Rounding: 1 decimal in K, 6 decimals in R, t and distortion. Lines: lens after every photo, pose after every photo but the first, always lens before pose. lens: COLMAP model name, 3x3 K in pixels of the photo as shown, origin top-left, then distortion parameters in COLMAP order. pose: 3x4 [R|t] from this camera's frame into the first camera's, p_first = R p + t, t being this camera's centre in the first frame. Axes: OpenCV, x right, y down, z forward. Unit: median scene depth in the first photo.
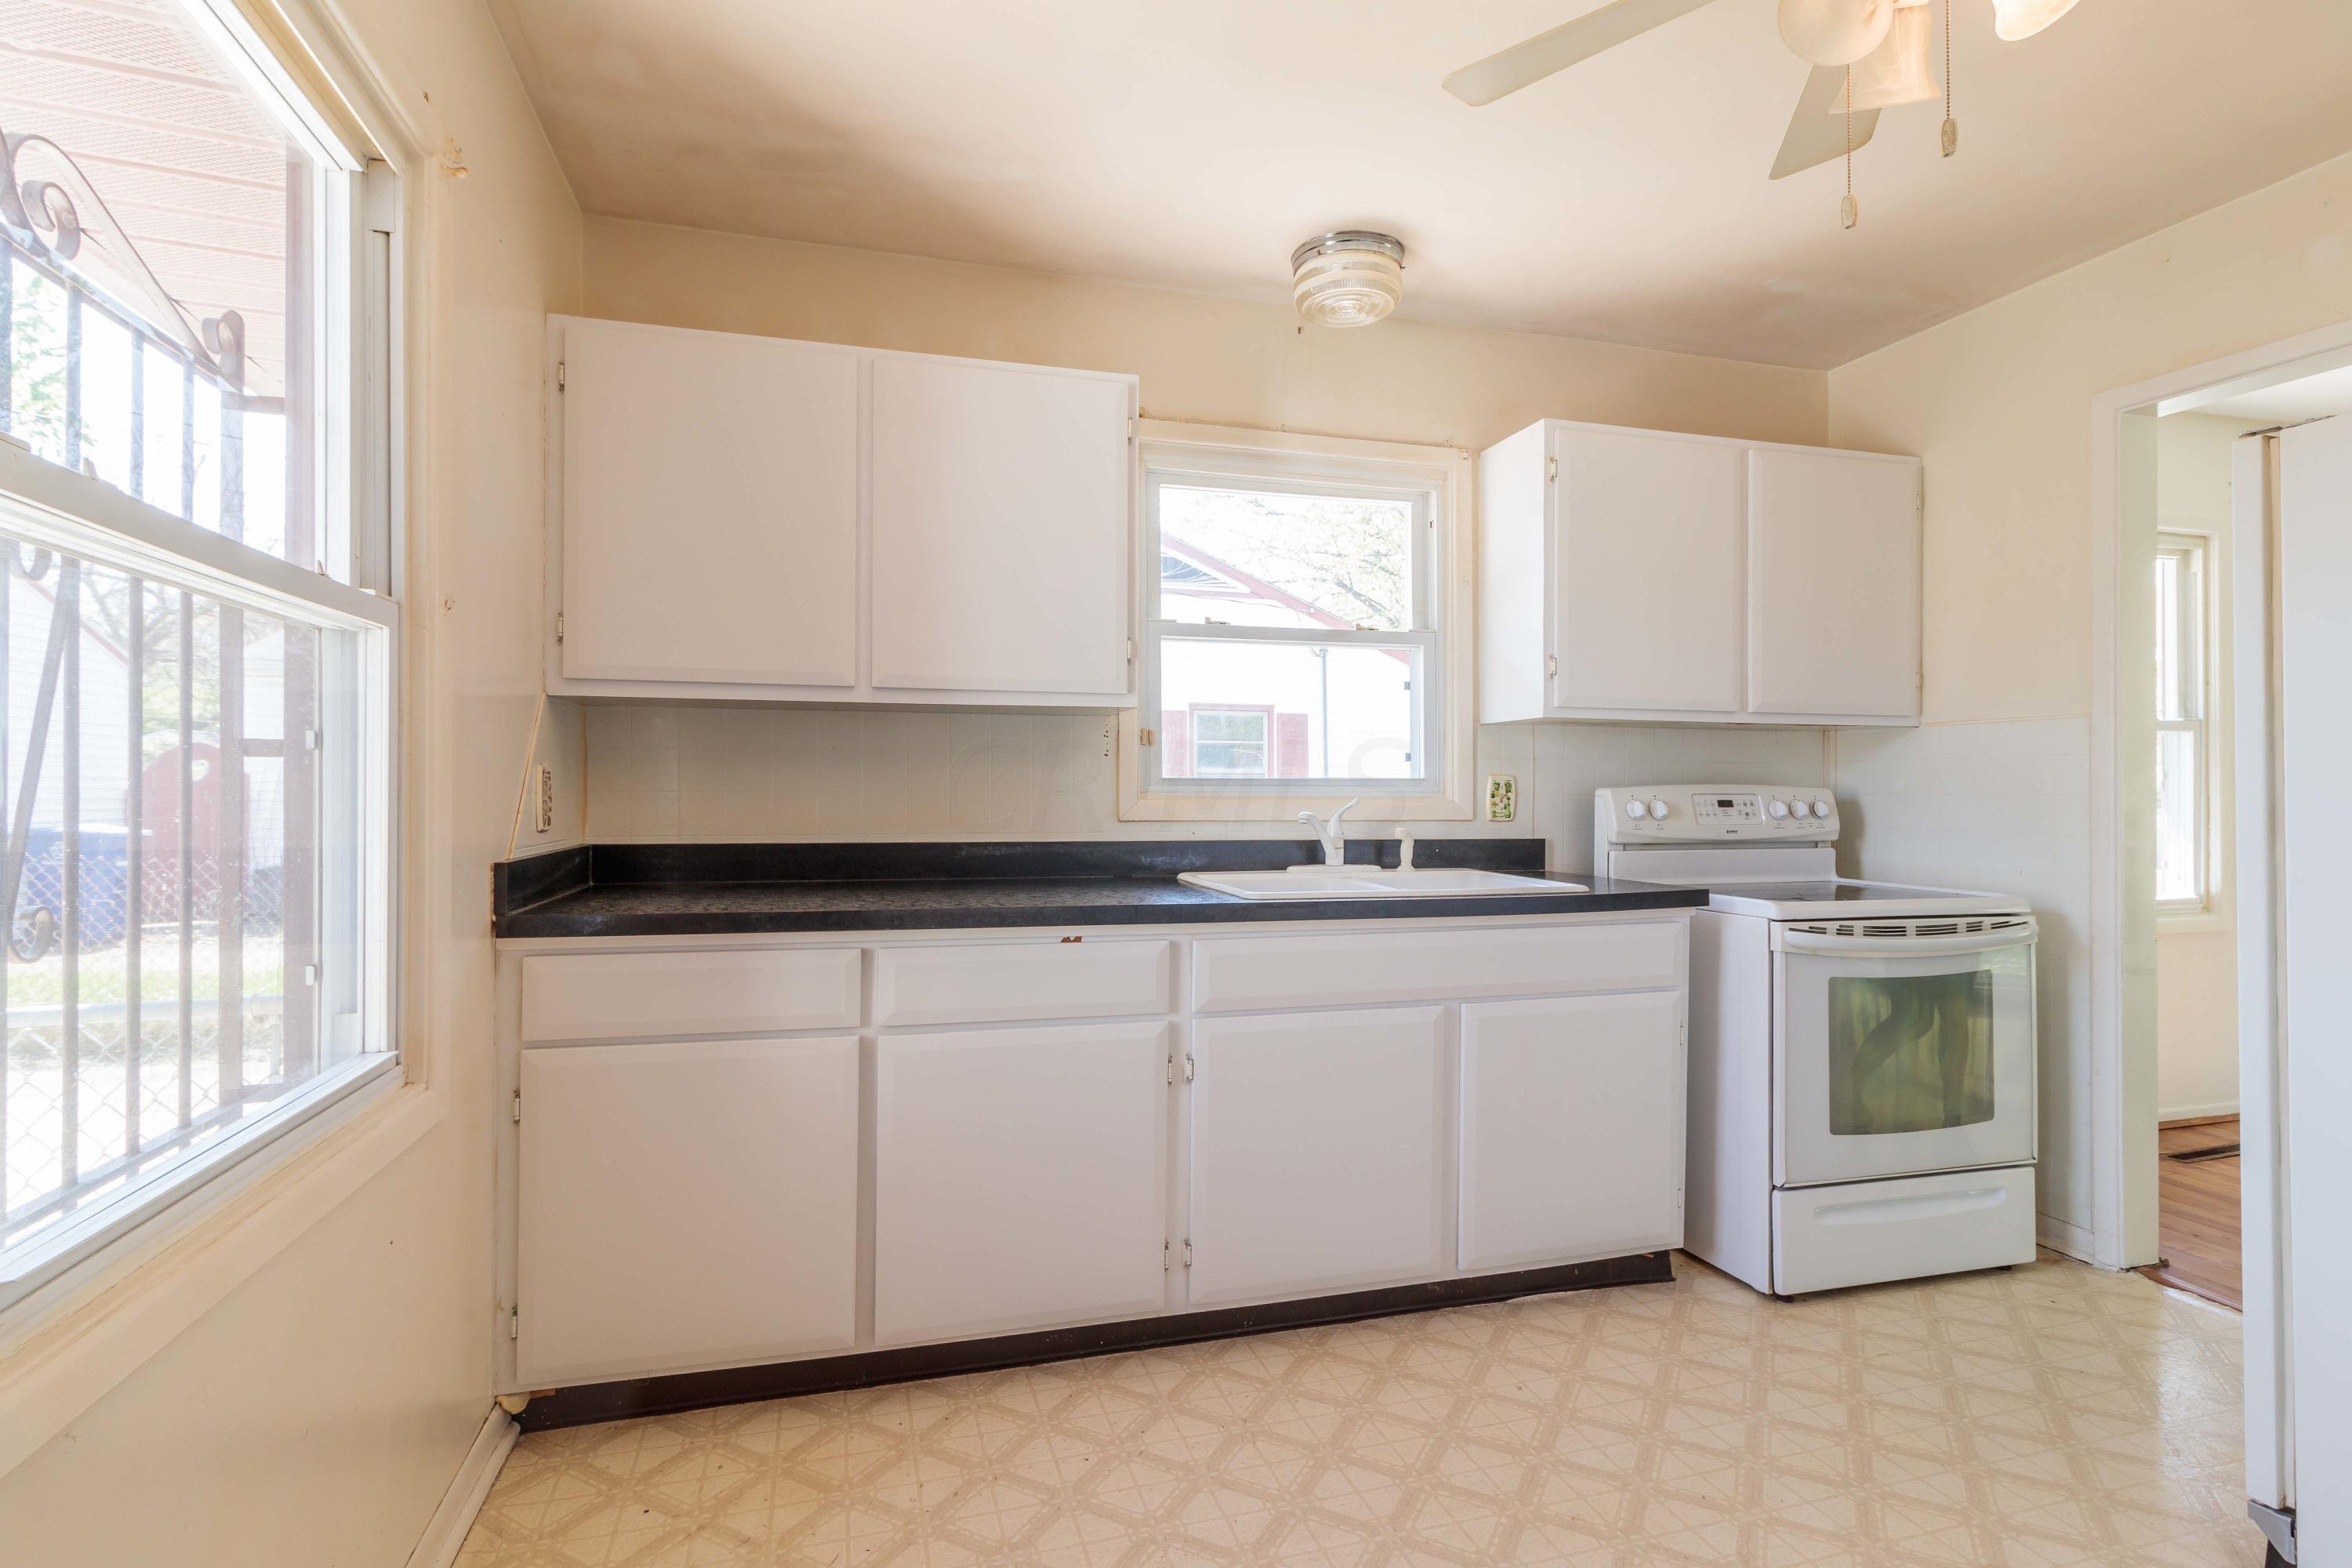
lens RADIAL K [[1090.2, 0, 1189.1], [0, 1090.2, 784.4], [0, 0, 1]] dist [0.005075, -0.000486]
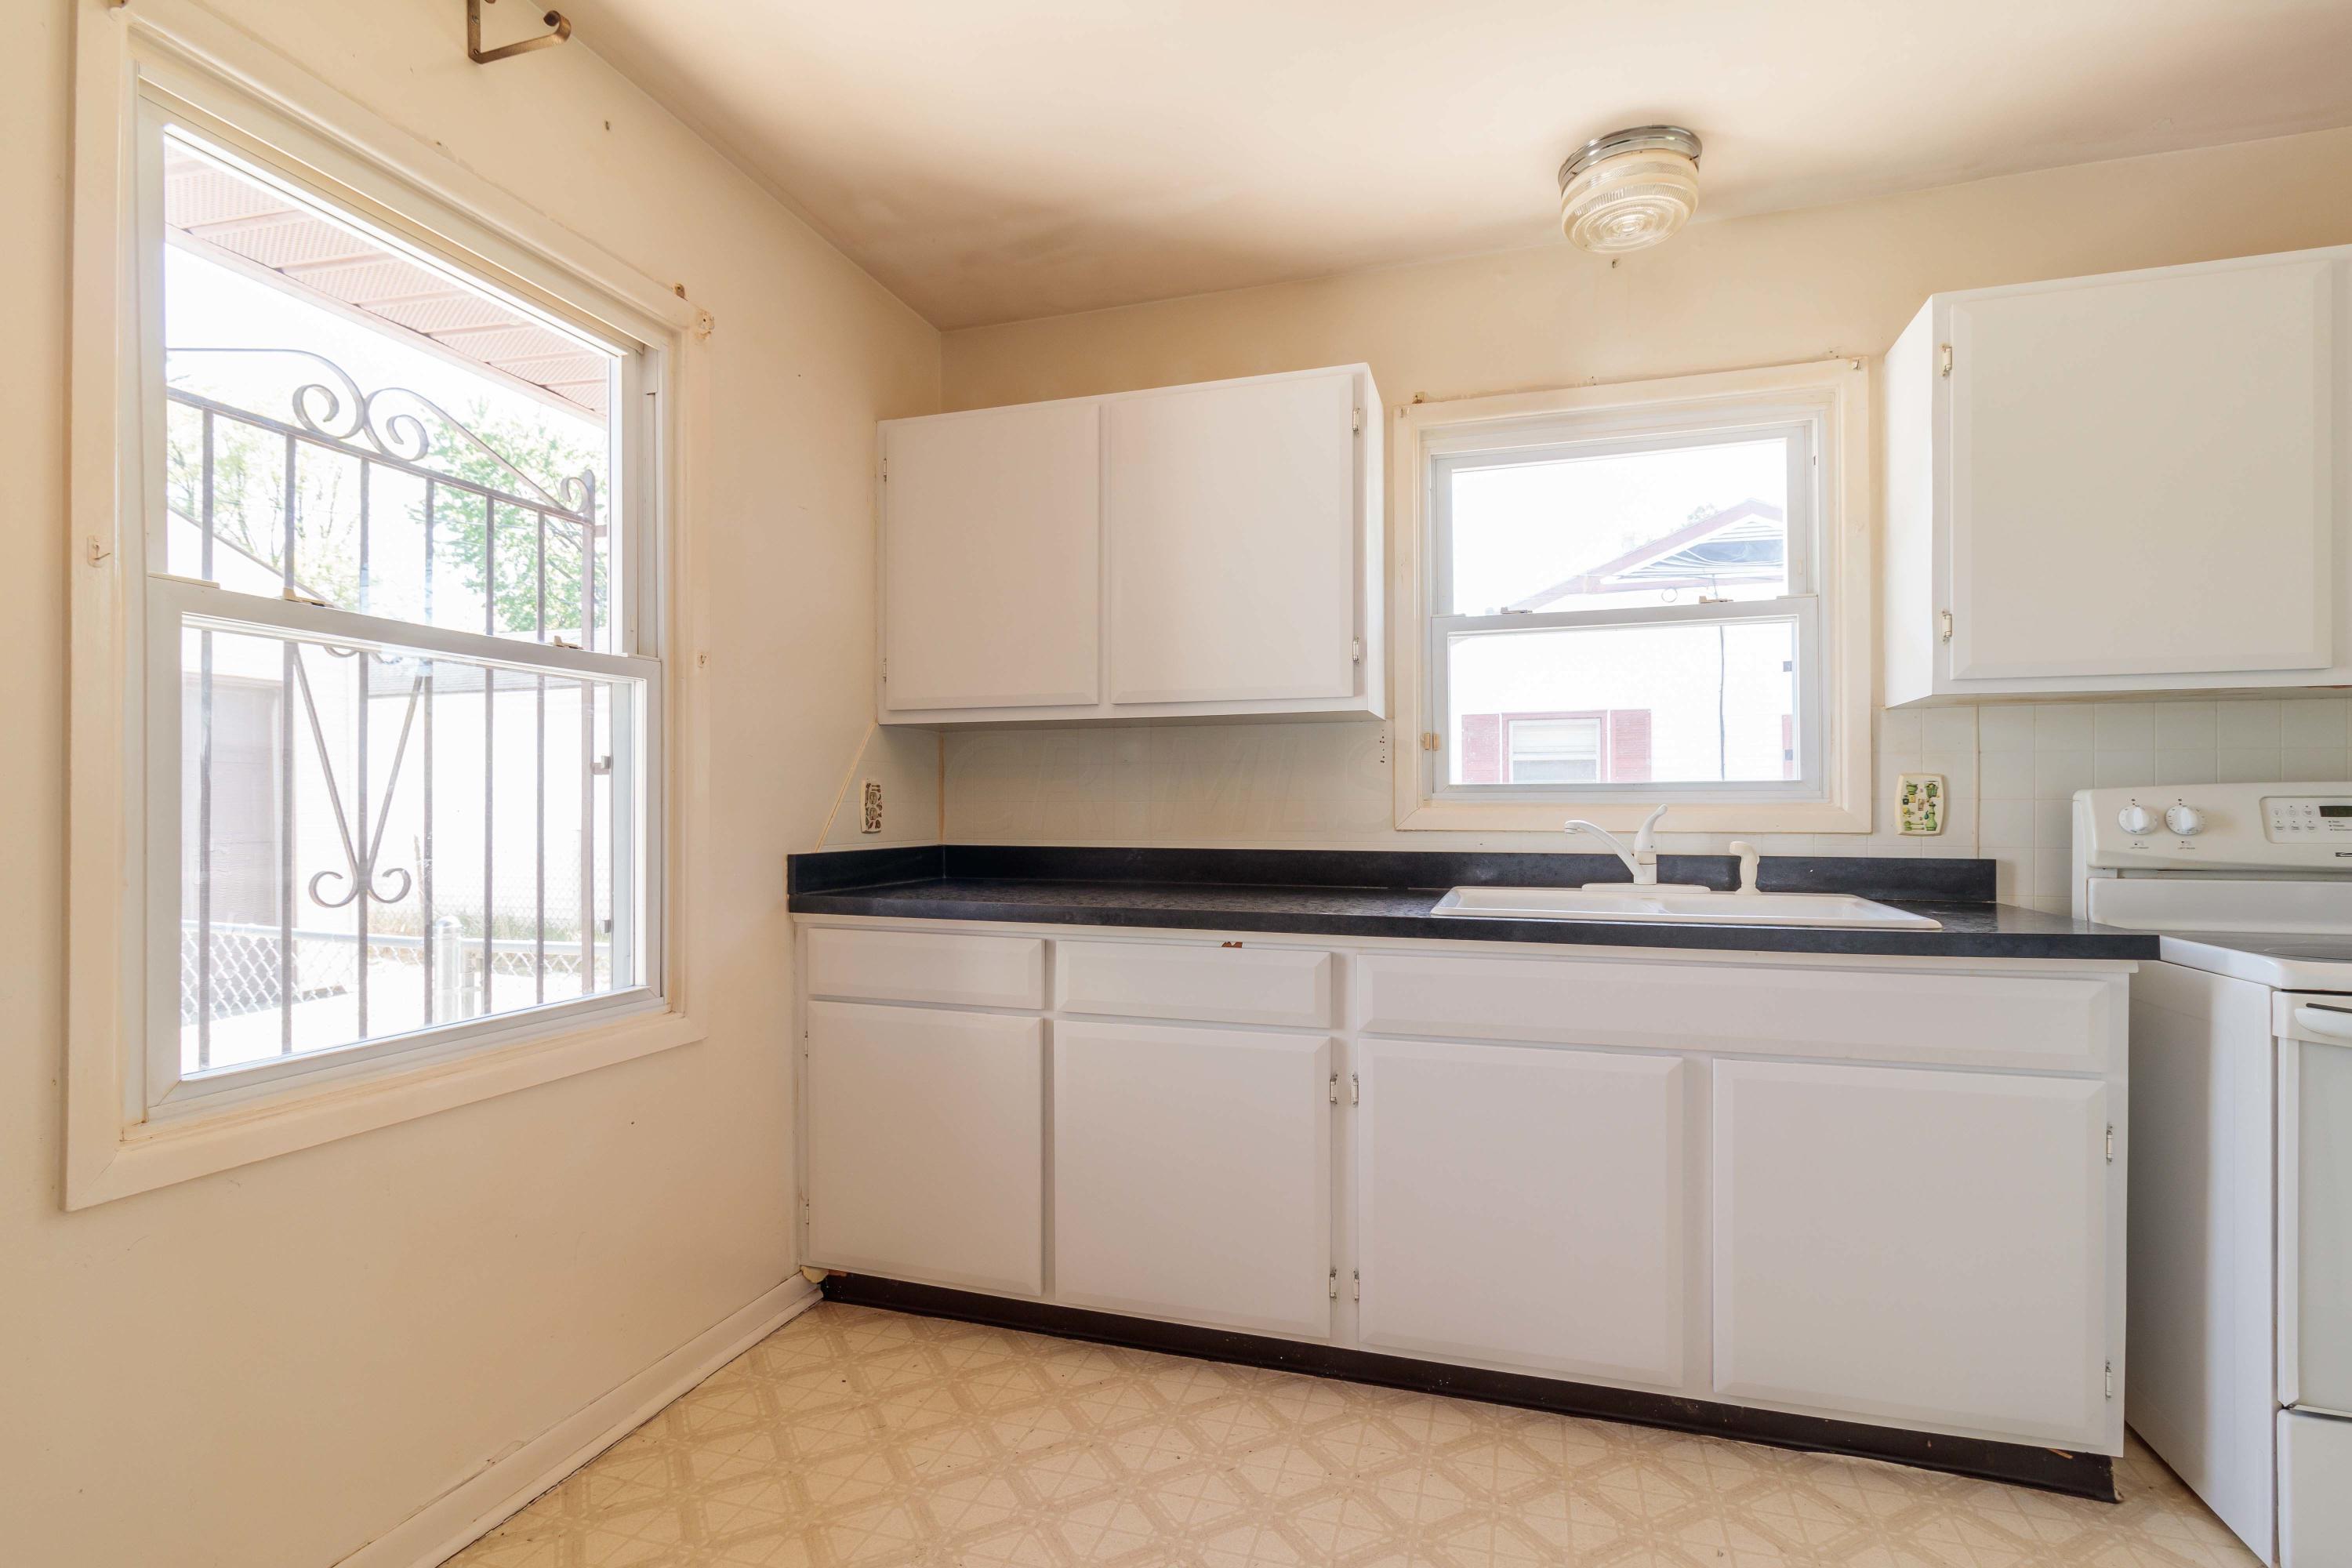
lens RADIAL K [[1090.2, 0, 1201.6], [0, 1090.2, 799.7], [0, 0, 1]] dist [0.005075, -0.000486]
pose [[0.846473, -0.008554, -0.532363, 0.353250], [0.006792, 0.999963, -0.005269, 0.012793], [0.532388, 0.000844, 0.846500, 0.120191]]
